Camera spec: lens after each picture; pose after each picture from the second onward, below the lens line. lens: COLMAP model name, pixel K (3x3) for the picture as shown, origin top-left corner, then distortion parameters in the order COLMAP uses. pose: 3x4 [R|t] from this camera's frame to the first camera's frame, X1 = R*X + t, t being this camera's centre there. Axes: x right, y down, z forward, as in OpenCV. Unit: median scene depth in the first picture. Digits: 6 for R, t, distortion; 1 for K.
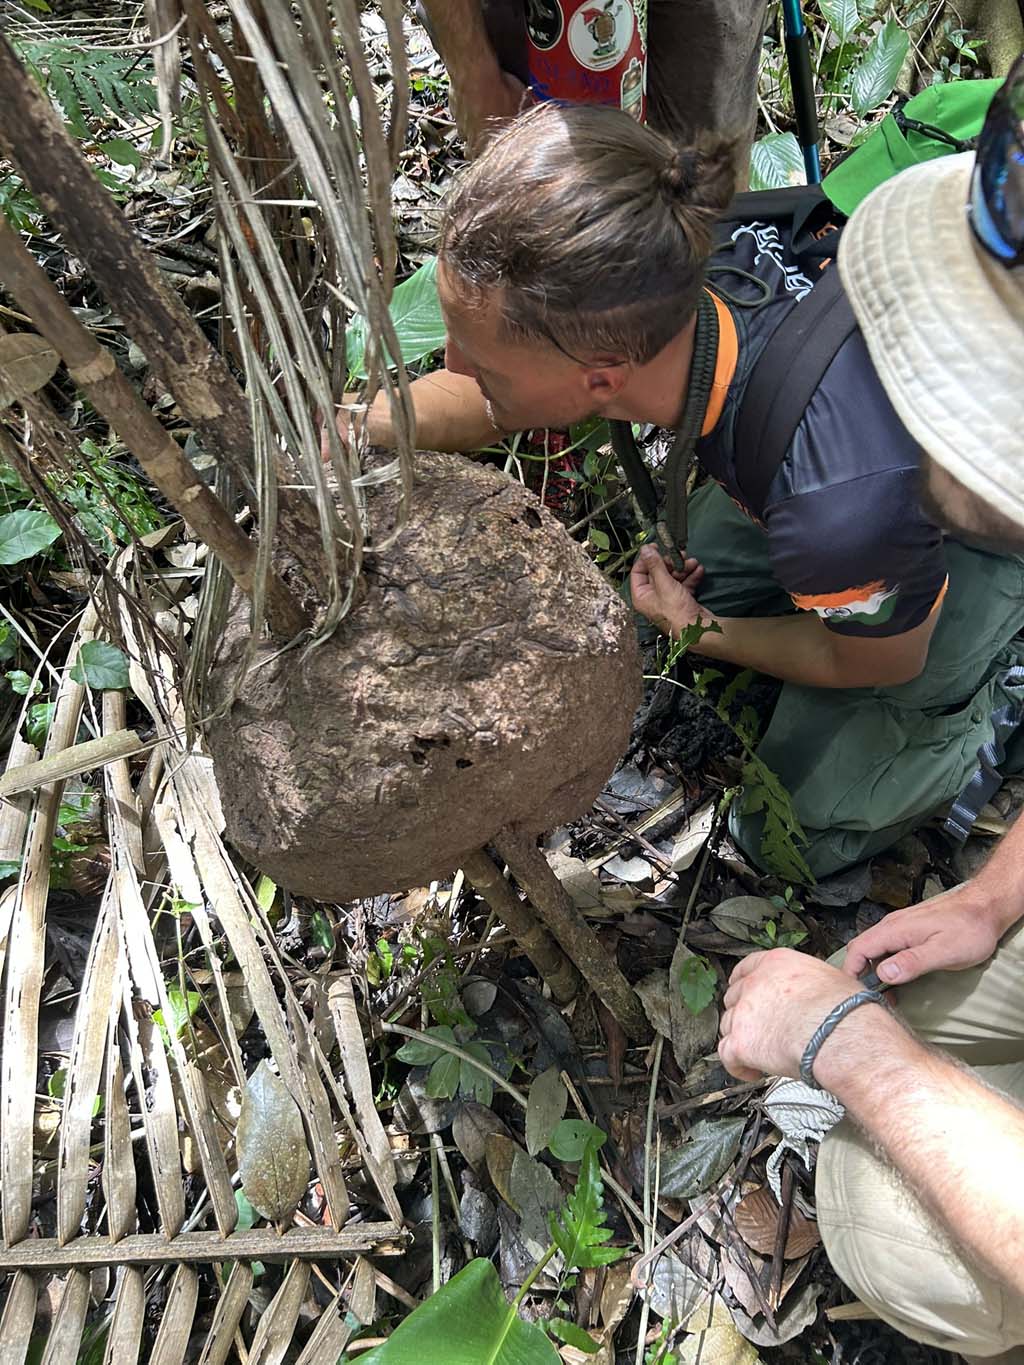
lens RADIAL K [[1030.5, 0, 509.4], [0, 1030.5, 678.8], [0, 0, 1]] dist [0.037499, -0.046664]
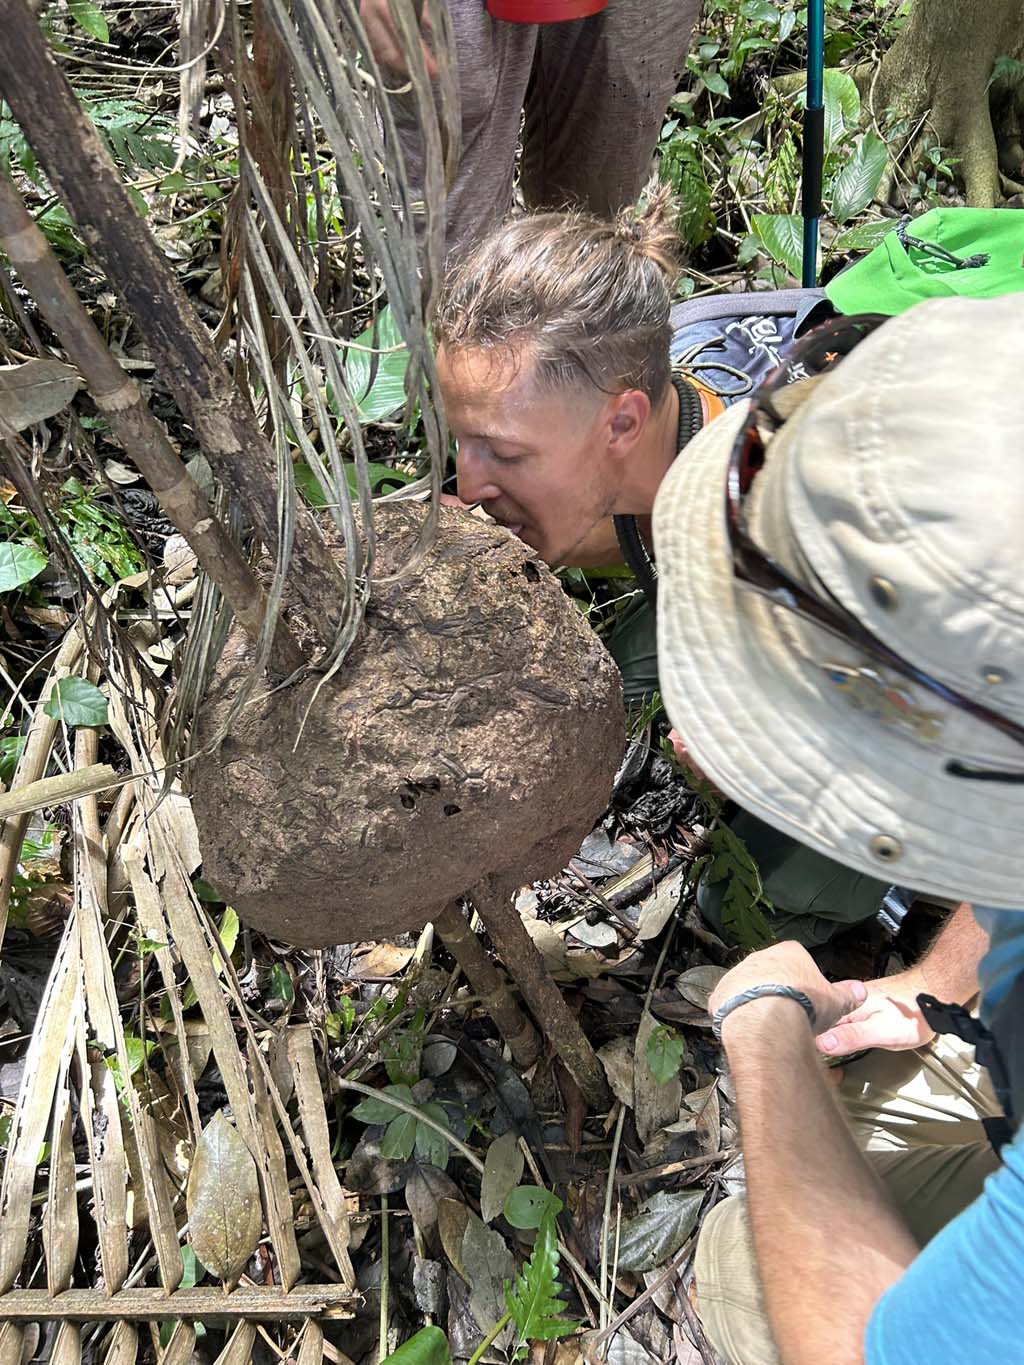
lens RADIAL K [[1033.3, 0, 506.8], [0, 1033.3, 689.9], [0, 0, 1]] dist [0.032037, -0.036772]
pose [[0.997818, 0.054394, 0.037418, -0.023373], [-0.052158, 0.996934, -0.058335, 0.014727], [-0.040477, 0.056256, 0.997596, -0.009431]]
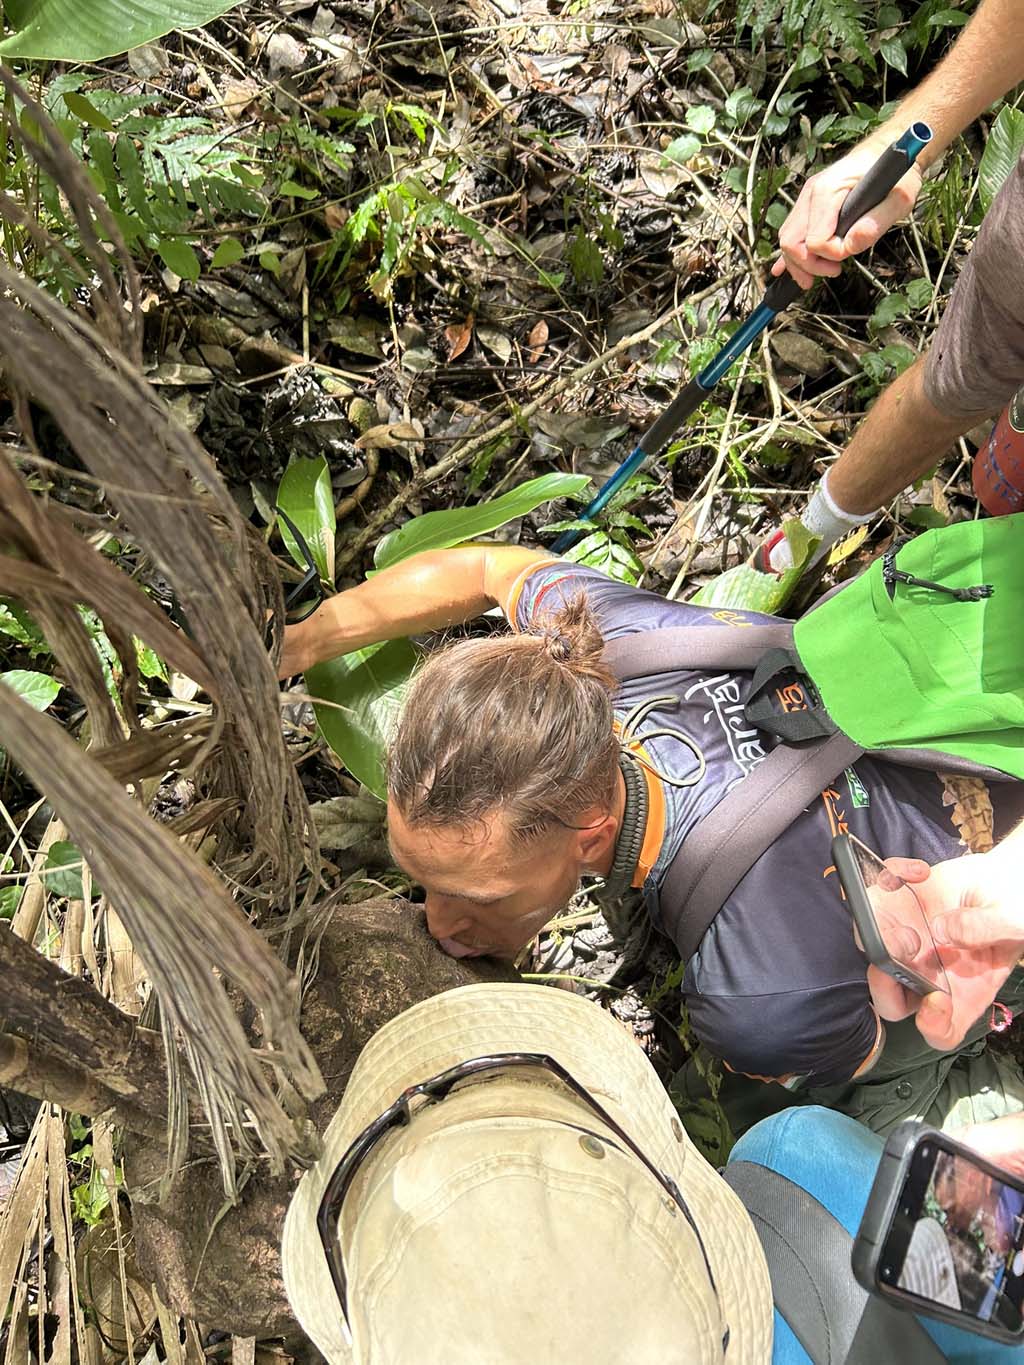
lens RADIAL K [[1037.2, 0, 512.0], [0, 1037.2, 682.5], [0, 0, 1]] dist [0.035589, -0.047290]
pose [[0.981362, 0.191525, -0.015718, 0.005270], [-0.187246, 0.971410, 0.145950, -0.469198], [0.043222, -0.140286, 0.989167, 0.057655]]
